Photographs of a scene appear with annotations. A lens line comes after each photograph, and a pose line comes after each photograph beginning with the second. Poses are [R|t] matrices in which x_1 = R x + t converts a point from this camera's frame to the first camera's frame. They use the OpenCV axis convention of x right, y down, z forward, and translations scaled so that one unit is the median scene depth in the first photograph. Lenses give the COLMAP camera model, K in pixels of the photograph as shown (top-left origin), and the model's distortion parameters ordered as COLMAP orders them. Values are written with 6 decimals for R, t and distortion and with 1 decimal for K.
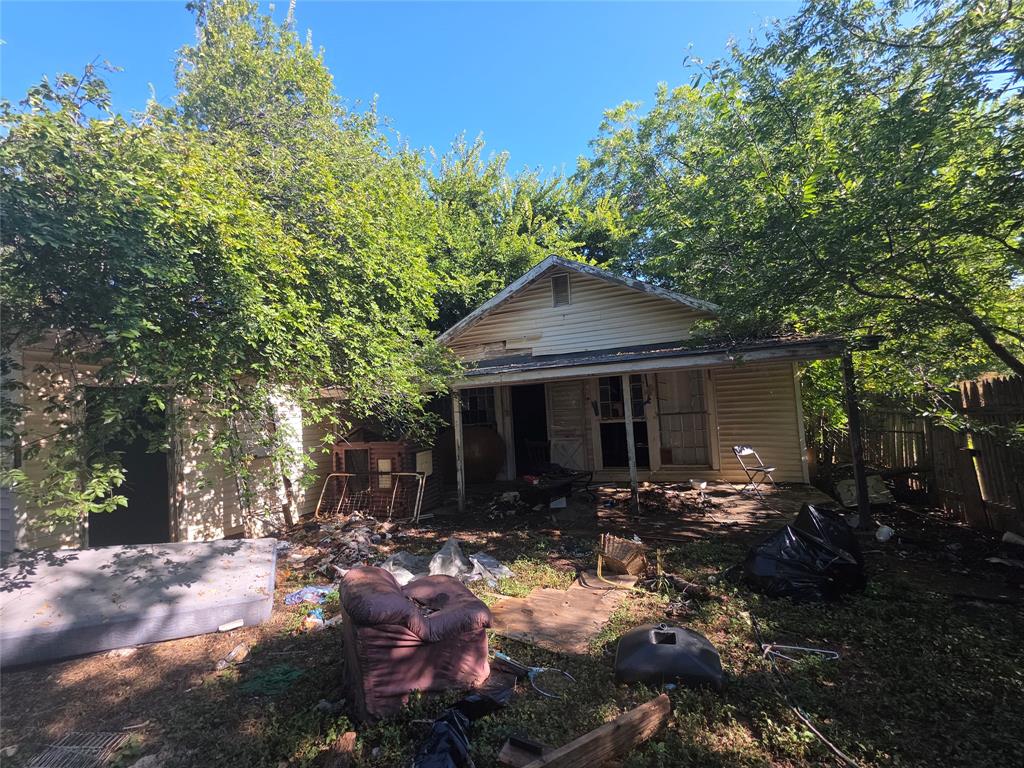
lens RADIAL K [[405.0, 0, 509.7], [0, 405.0, 389.7], [0, 0, 1]] dist [-0.007853, 0.000706]
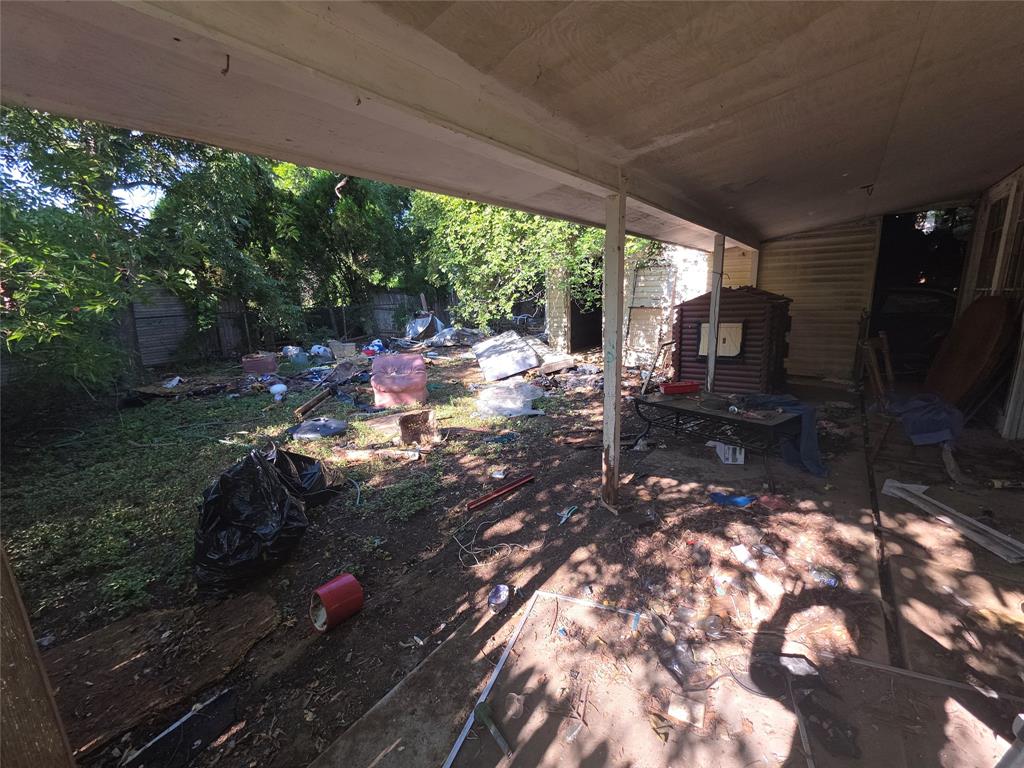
lens RADIAL K [[405.0, 0, 509.9], [0, 405.0, 383.3], [0, 0, 1]] dist [-0.007853, 0.000706]
pose [[-0.310684, 0.267677, -0.912044, 0.710439], [0.109979, 0.963207, 0.245228, 0.031236], [0.944129, -0.024118, -0.328692, 0.950087]]
